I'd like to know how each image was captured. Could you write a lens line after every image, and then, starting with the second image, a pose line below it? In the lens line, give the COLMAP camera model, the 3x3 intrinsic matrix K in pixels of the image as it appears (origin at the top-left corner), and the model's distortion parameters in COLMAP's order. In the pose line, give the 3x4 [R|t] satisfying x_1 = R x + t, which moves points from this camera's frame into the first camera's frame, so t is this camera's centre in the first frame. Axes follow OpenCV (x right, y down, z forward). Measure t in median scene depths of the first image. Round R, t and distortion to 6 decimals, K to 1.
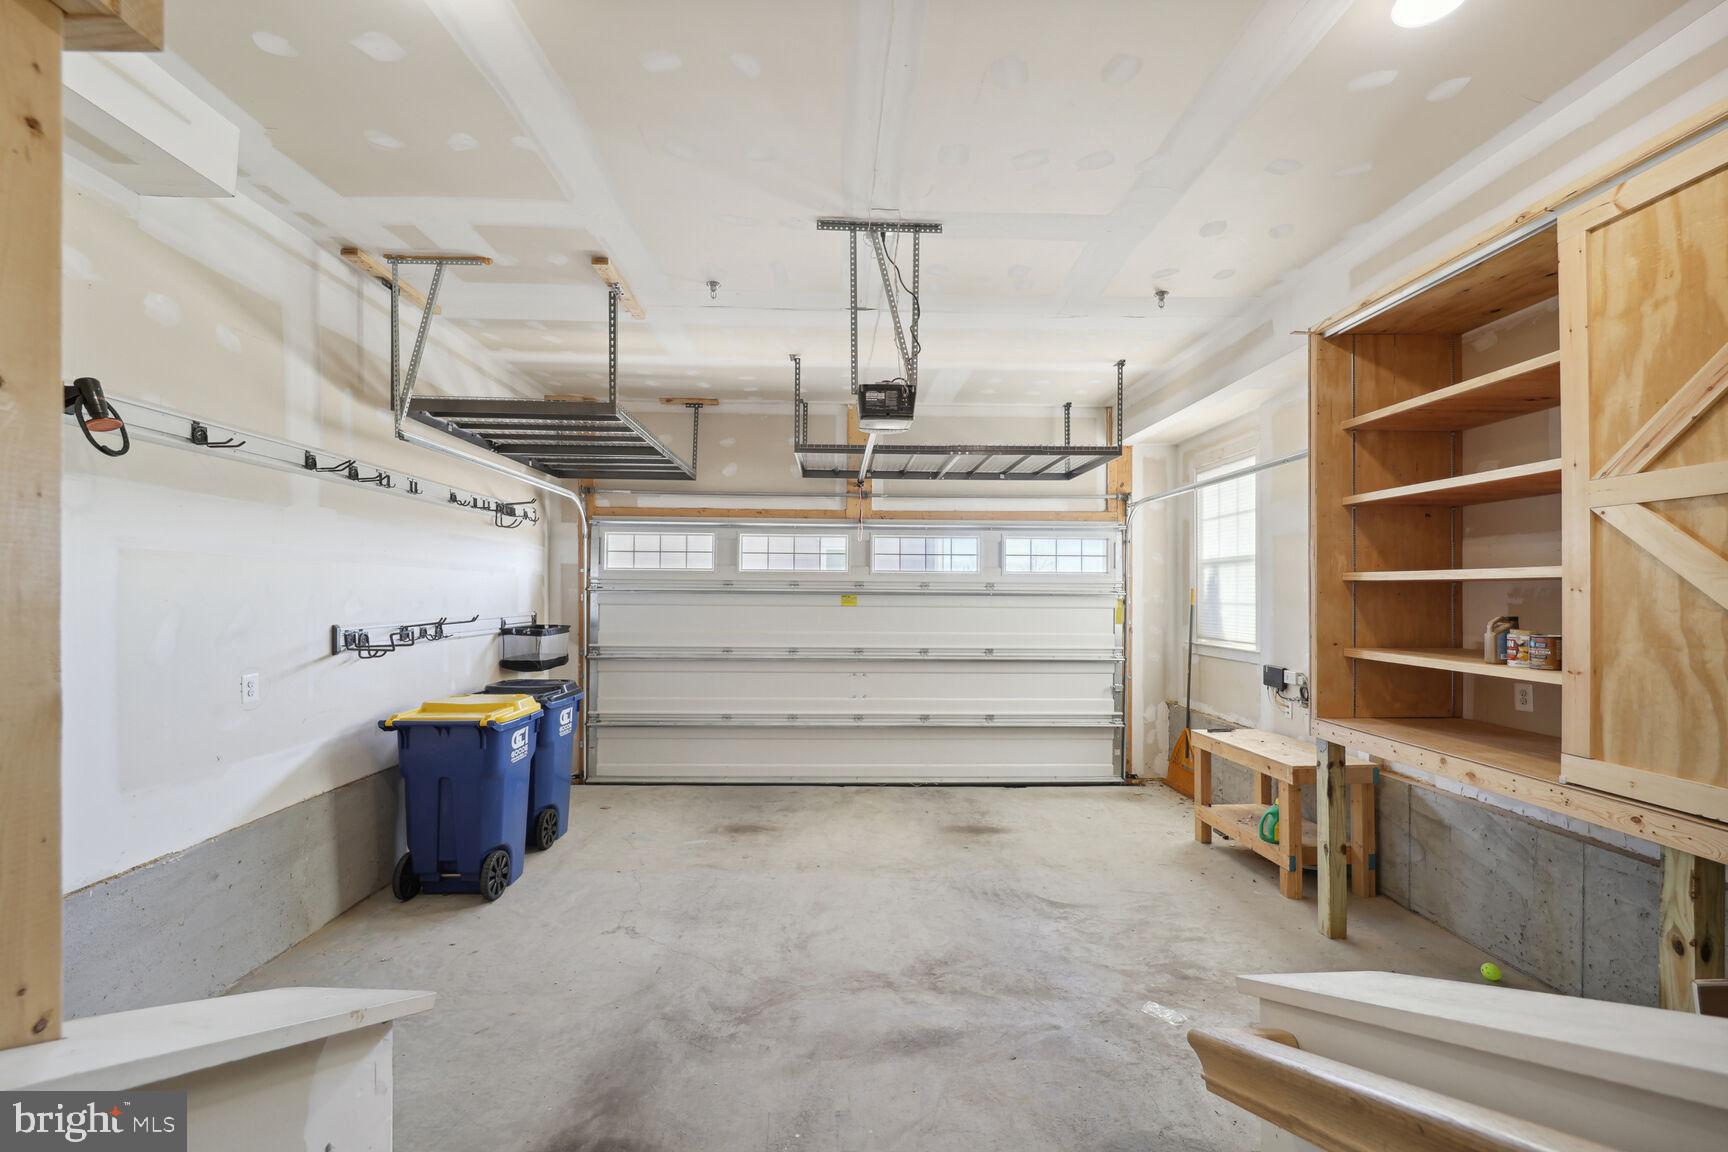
lens RADIAL K [[703.8, 0, 874.2], [0, 703.8, 581.5], [0, 0, 1]] dist [-0.001591, -0.002775]
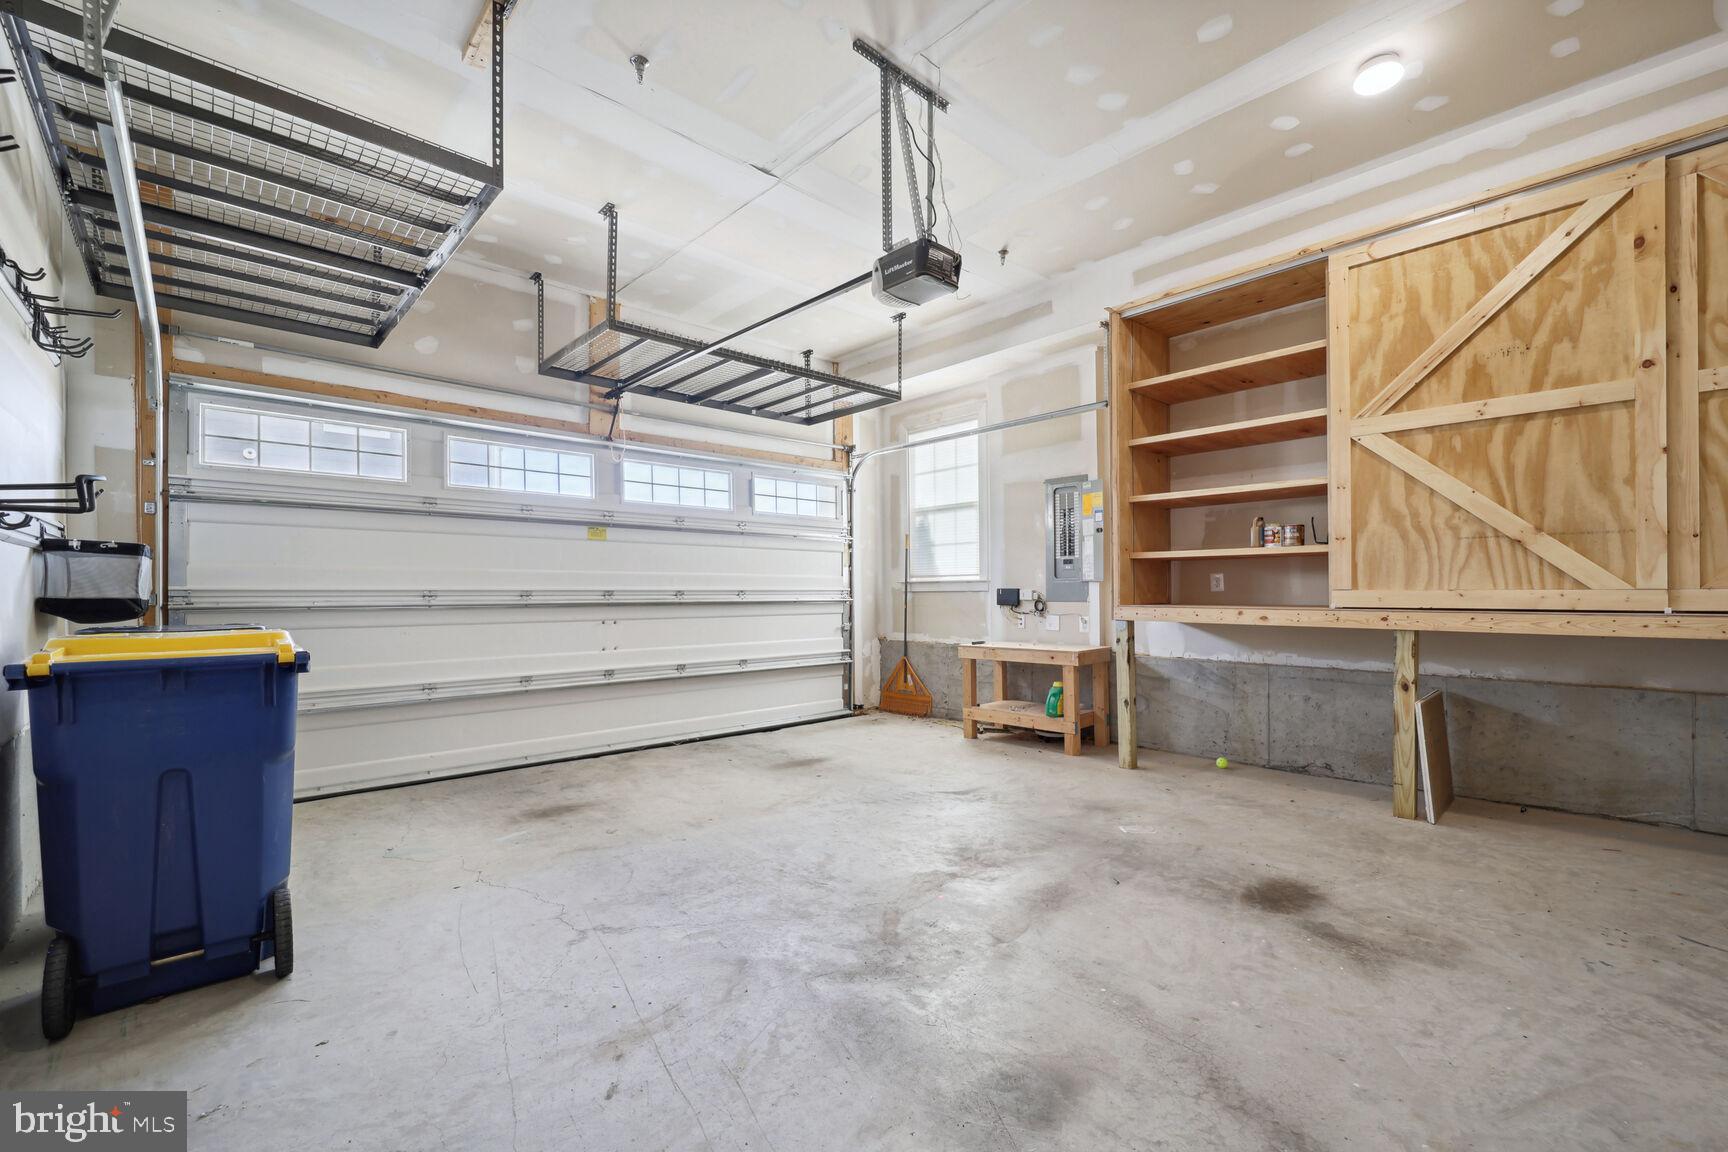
lens RADIAL K [[703.8, 0, 869.1], [0, 703.8, 581.4], [0, 0, 1]] dist [-0.001591, -0.002775]
pose [[0.769838, -0.003199, 0.638232, -0.488273], [-0.000115, 0.999987, 0.005151, 0.122298], [-0.638240, -0.004039, 0.769827, 0.245624]]
